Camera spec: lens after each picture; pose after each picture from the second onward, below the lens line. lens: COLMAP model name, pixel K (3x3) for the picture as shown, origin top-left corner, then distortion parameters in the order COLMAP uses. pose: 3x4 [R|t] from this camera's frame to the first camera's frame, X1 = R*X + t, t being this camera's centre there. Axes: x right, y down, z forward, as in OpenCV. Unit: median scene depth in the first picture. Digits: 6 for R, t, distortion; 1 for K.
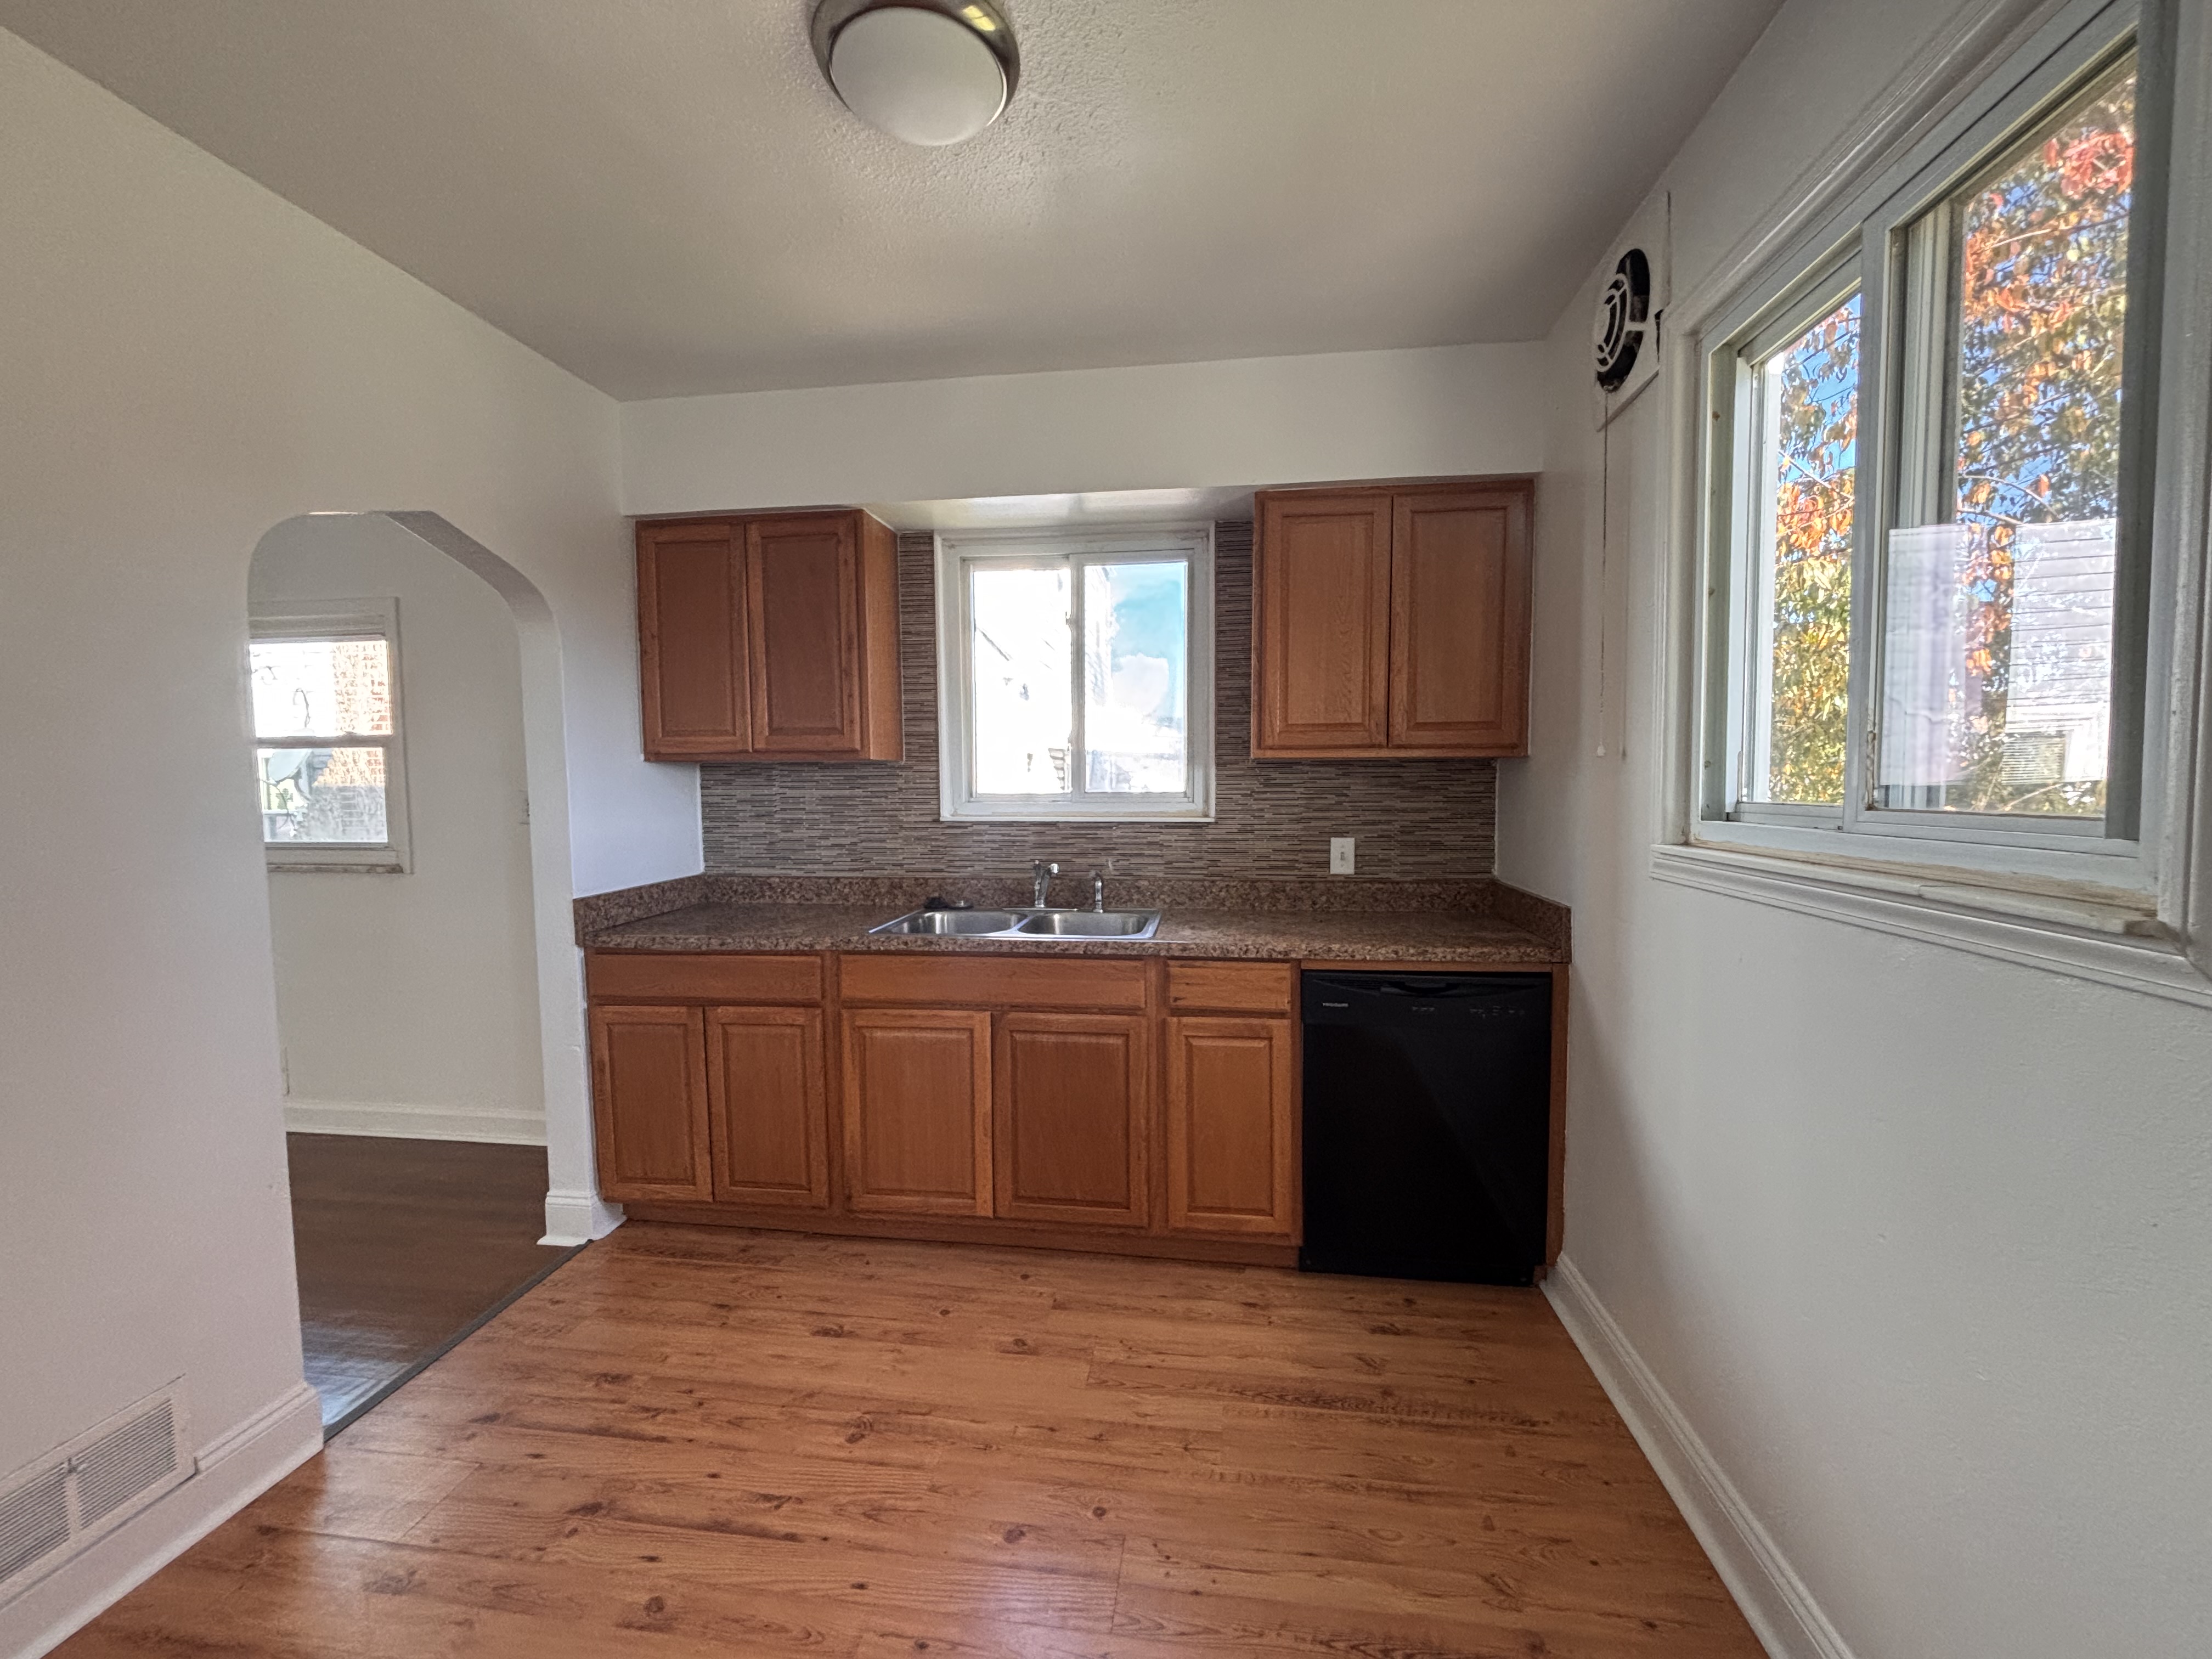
lens RADIAL K [[887.3, 0, 1106.8], [0, 887.3, 827.5], [0, 0, 1]] dist [0.004185, -0.001254]
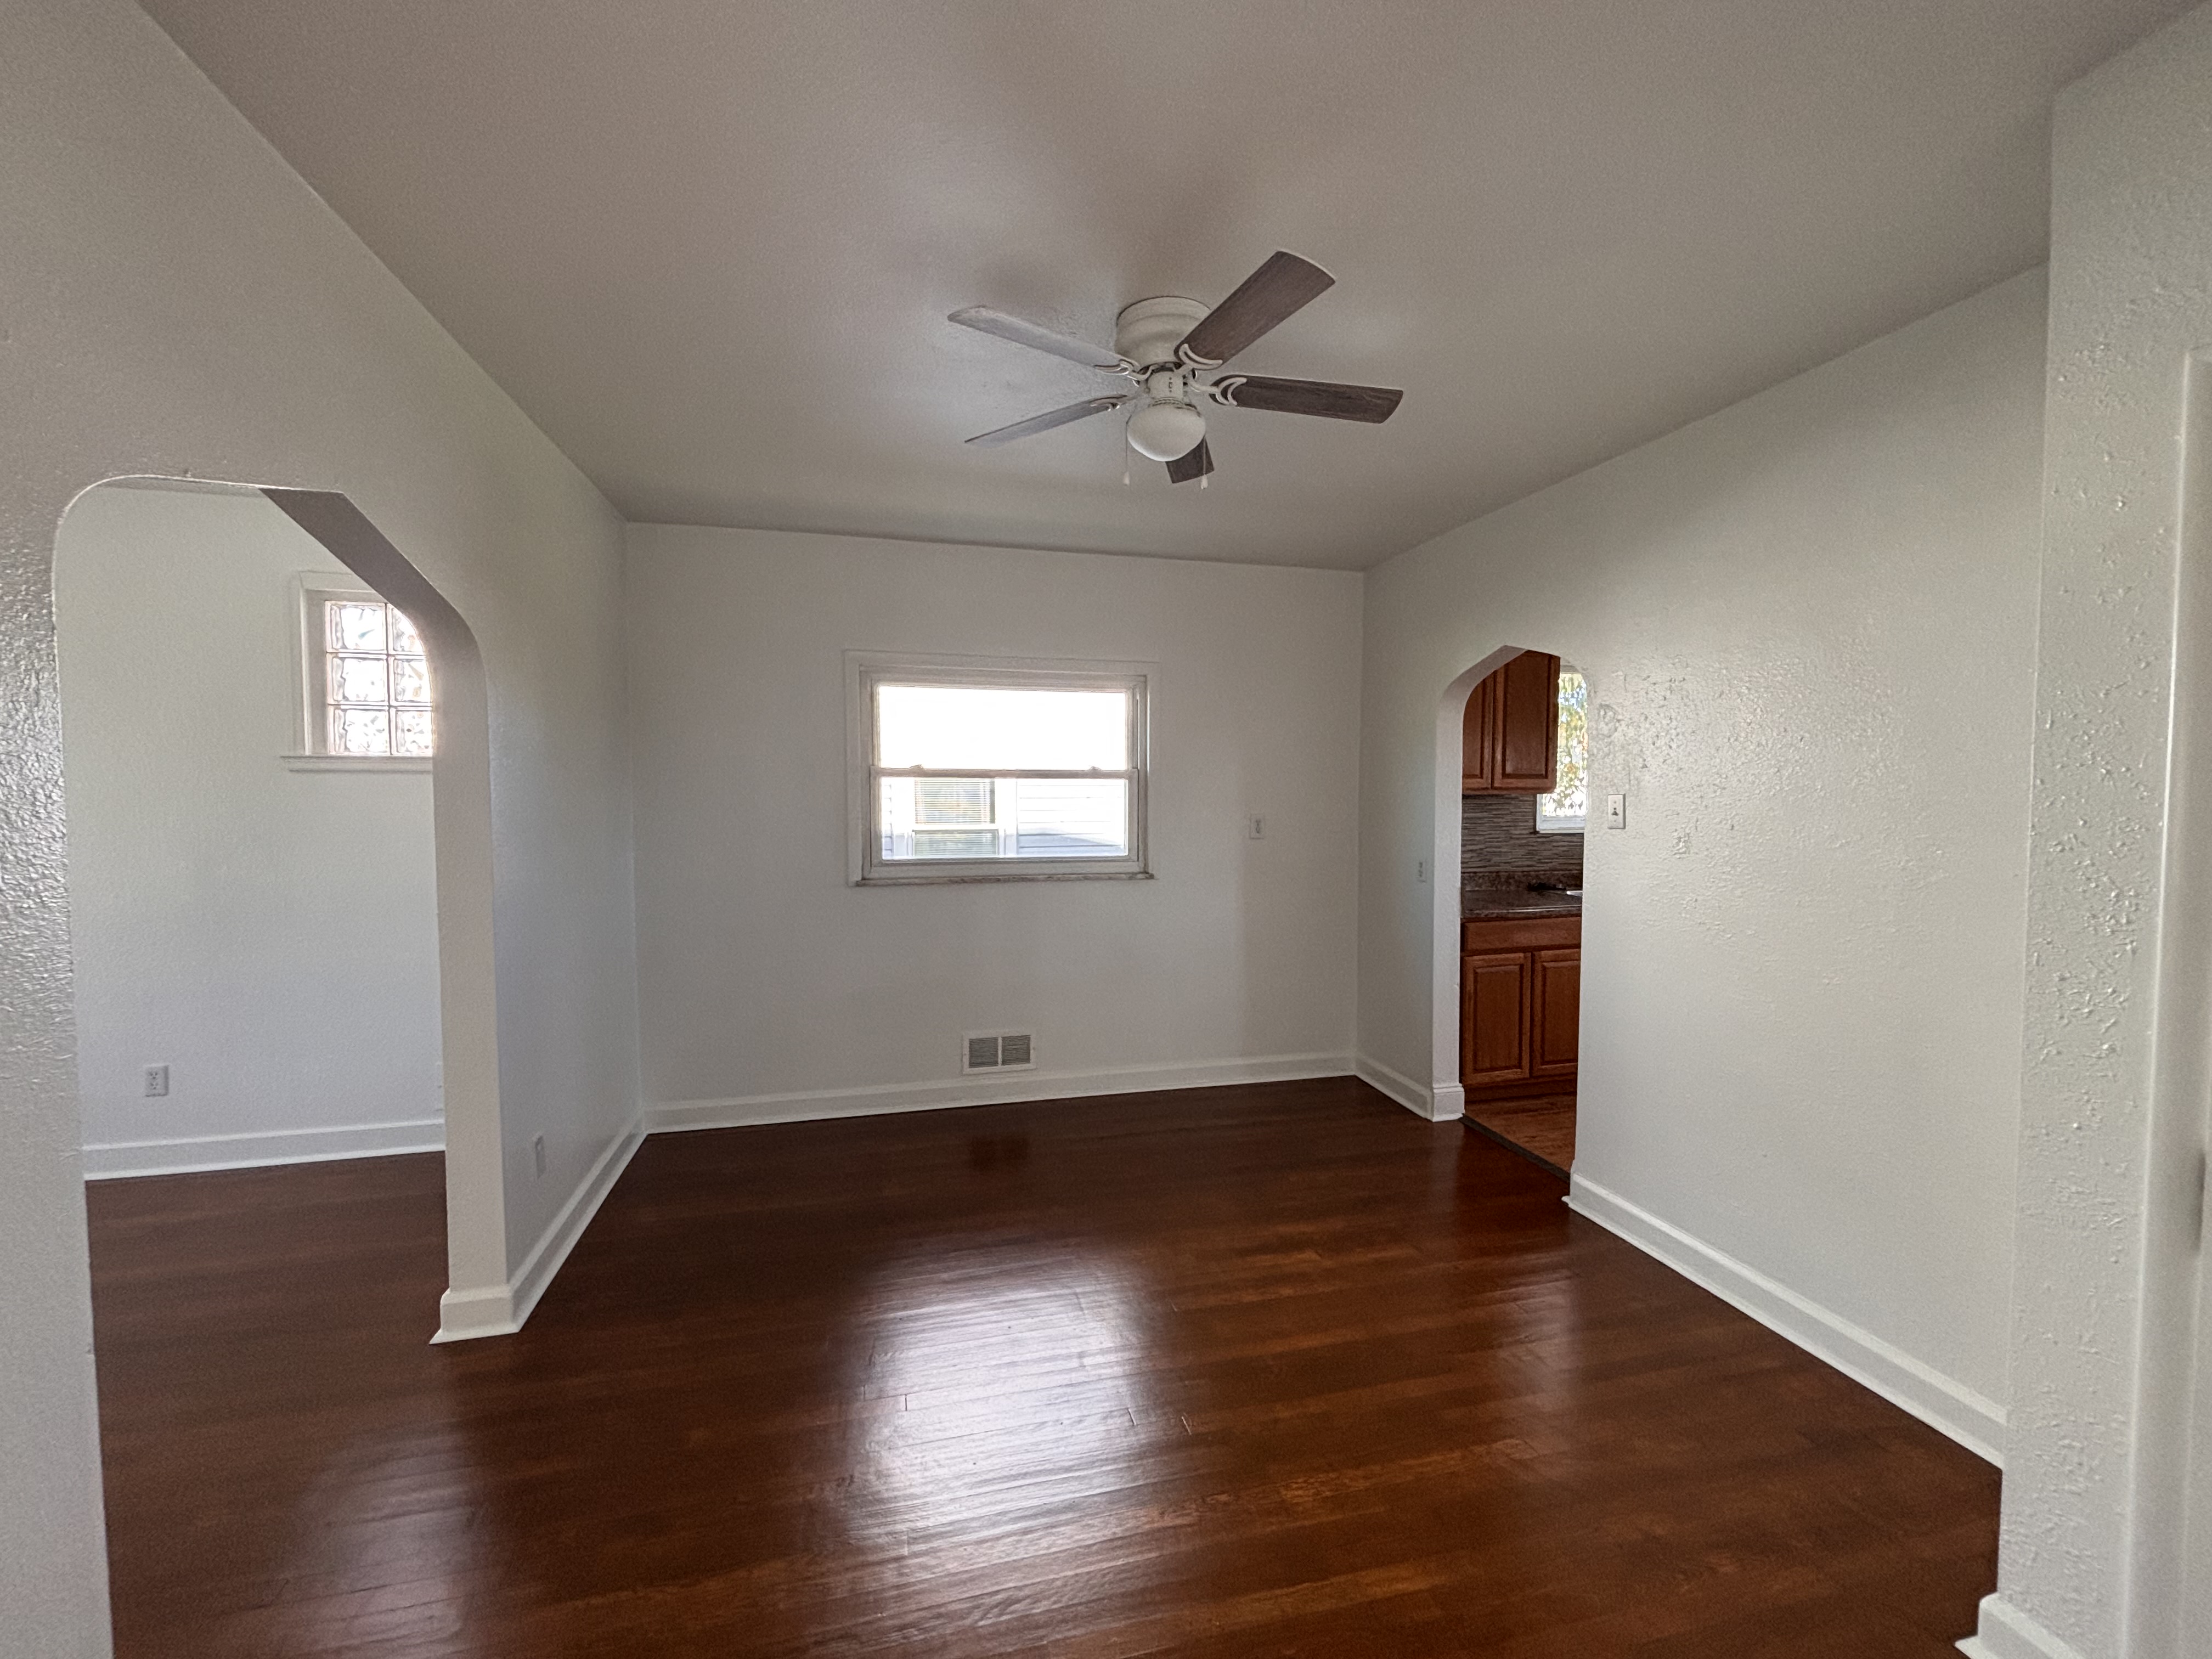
lens RADIAL K [[887.3, 0, 1101.2], [0, 887.3, 828.9], [0, 0, 1]] dist [0.004185, -0.001254]
pose [[0.933422, -0.009870, 0.358644, -1.733580], [0.017578, 0.999679, -0.018237, 0.000039], [-0.358349, 0.023327, 0.933296, -0.198668]]
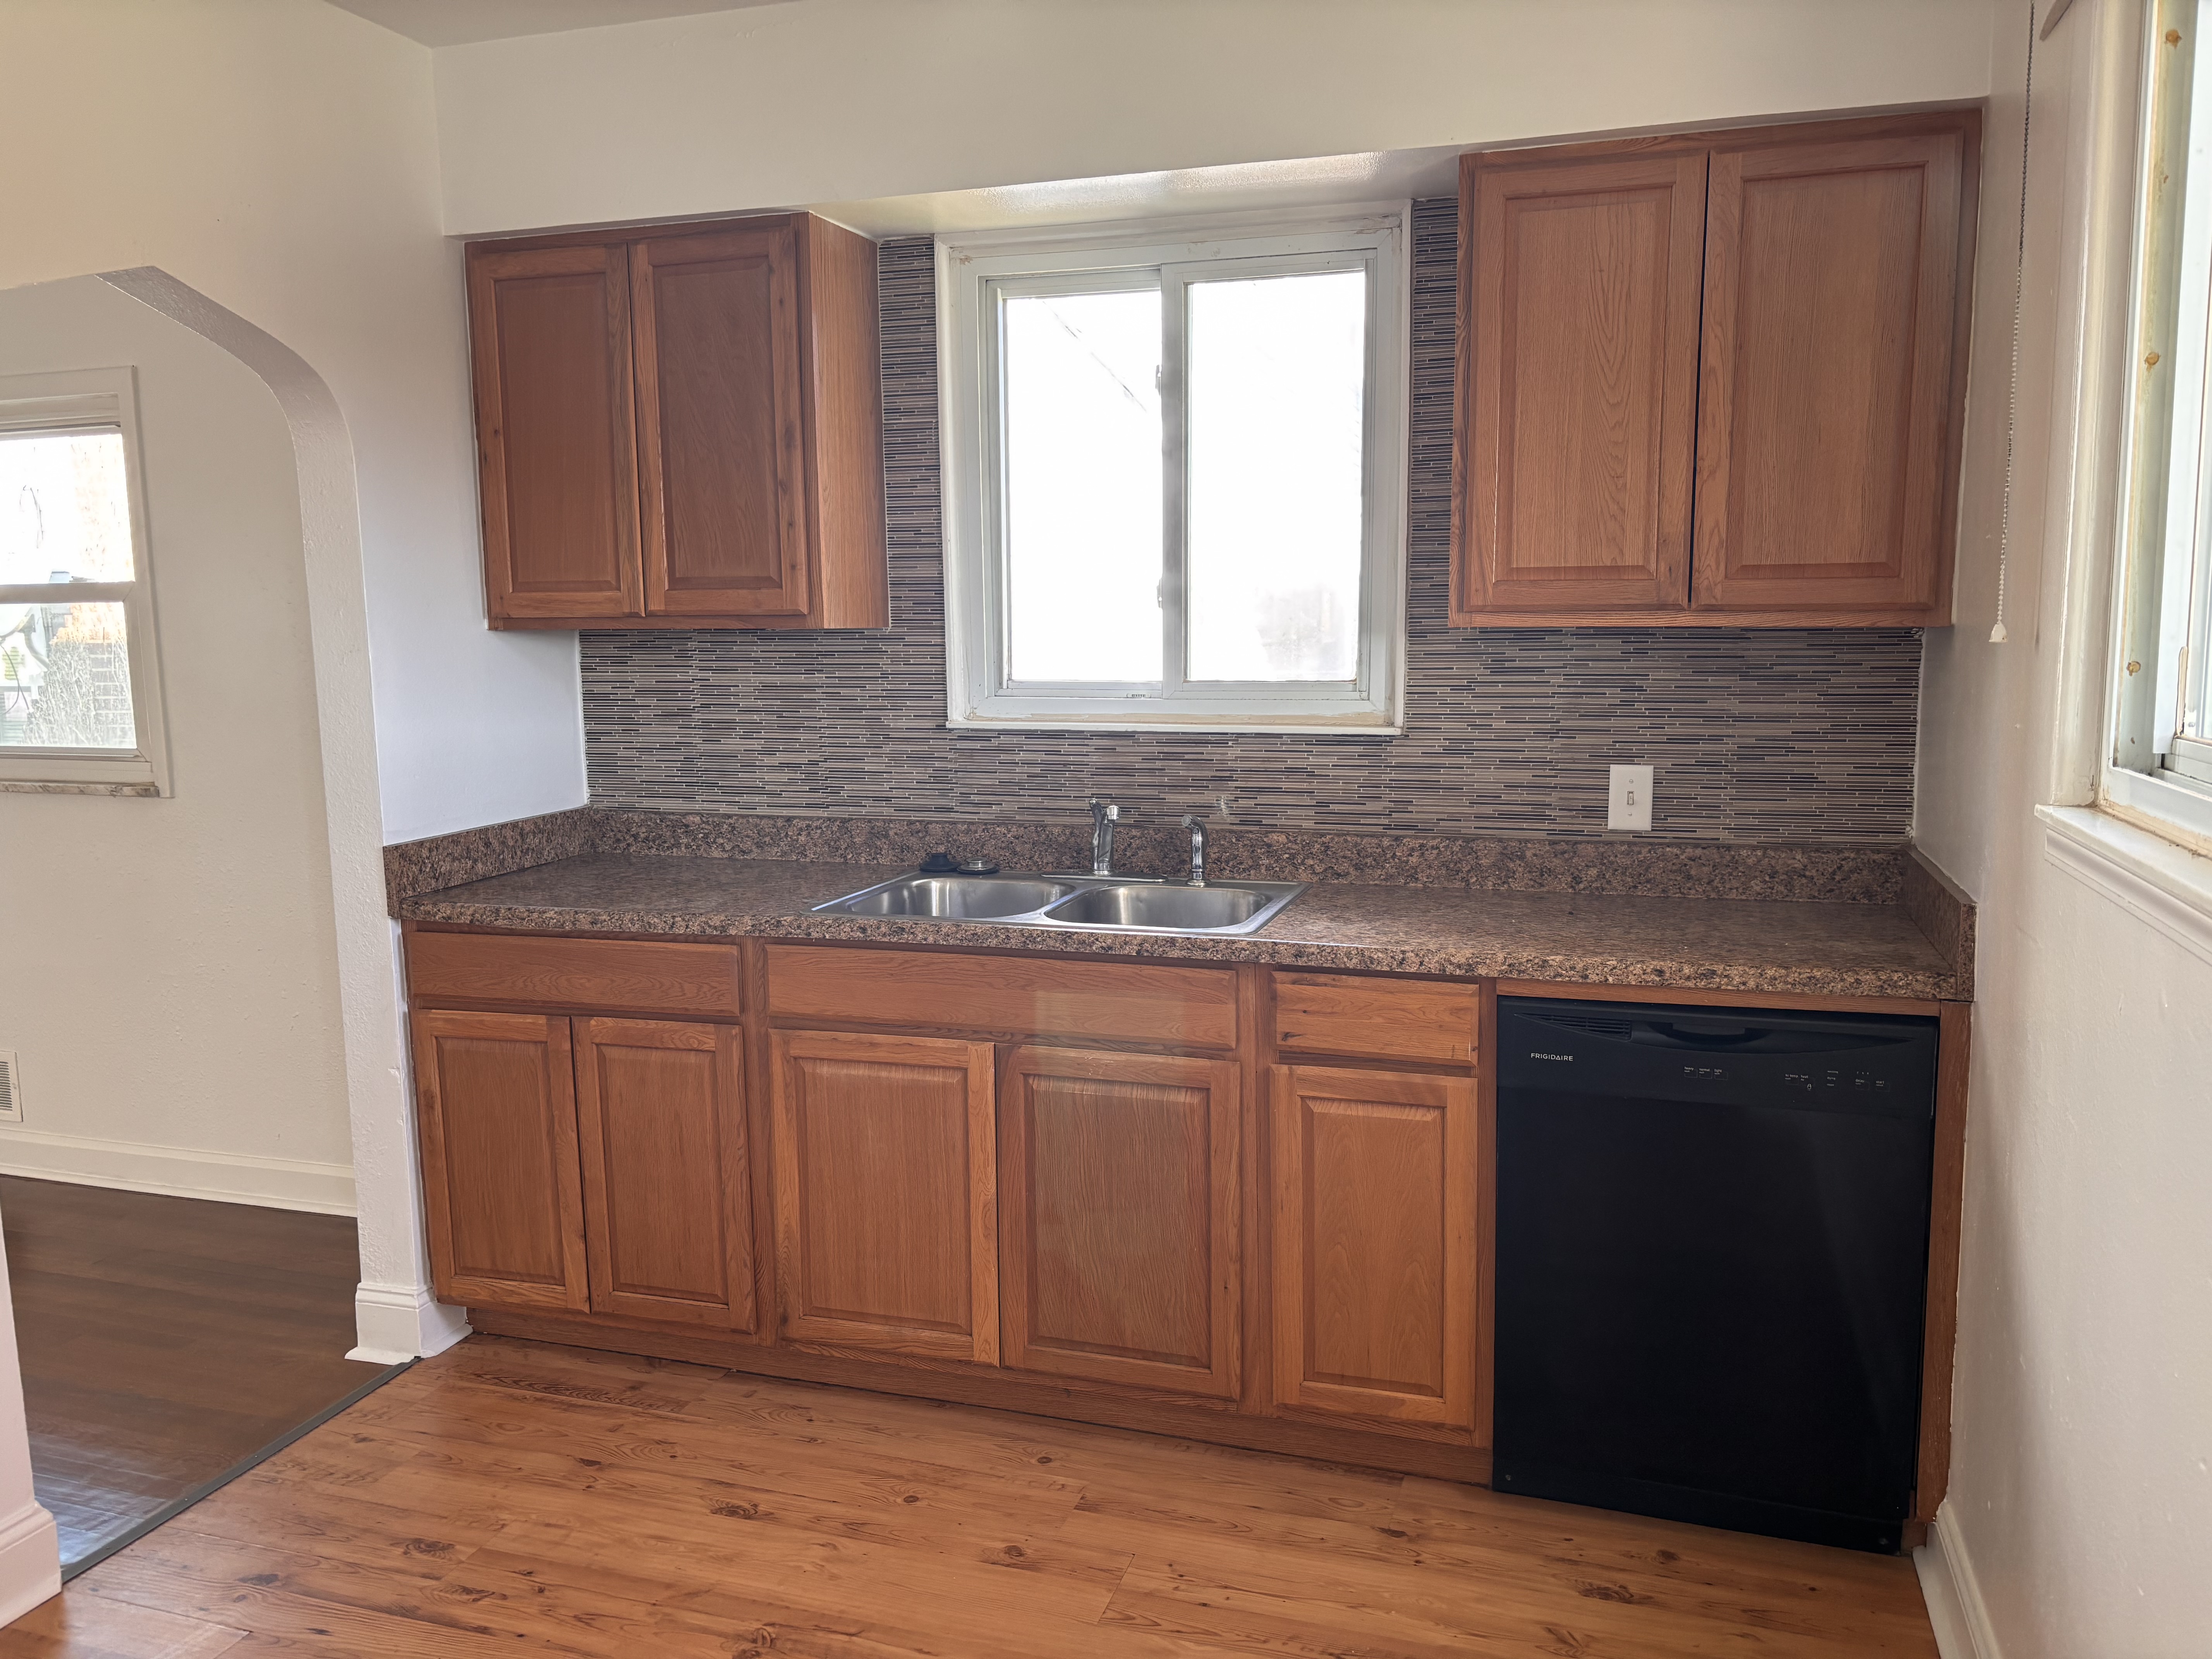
lens RADIAL K [[1662.6, 0, 1100.4], [0, 1662.6, 829.3], [0, 0, 1]] dist [0.038102, -0.025888]
pose [[0.984401, 0.019716, -0.174829, 0.137304], [-0.006803, 0.997224, 0.074152, -0.027722], [0.175806, -0.071806, 0.981803, -0.118224]]
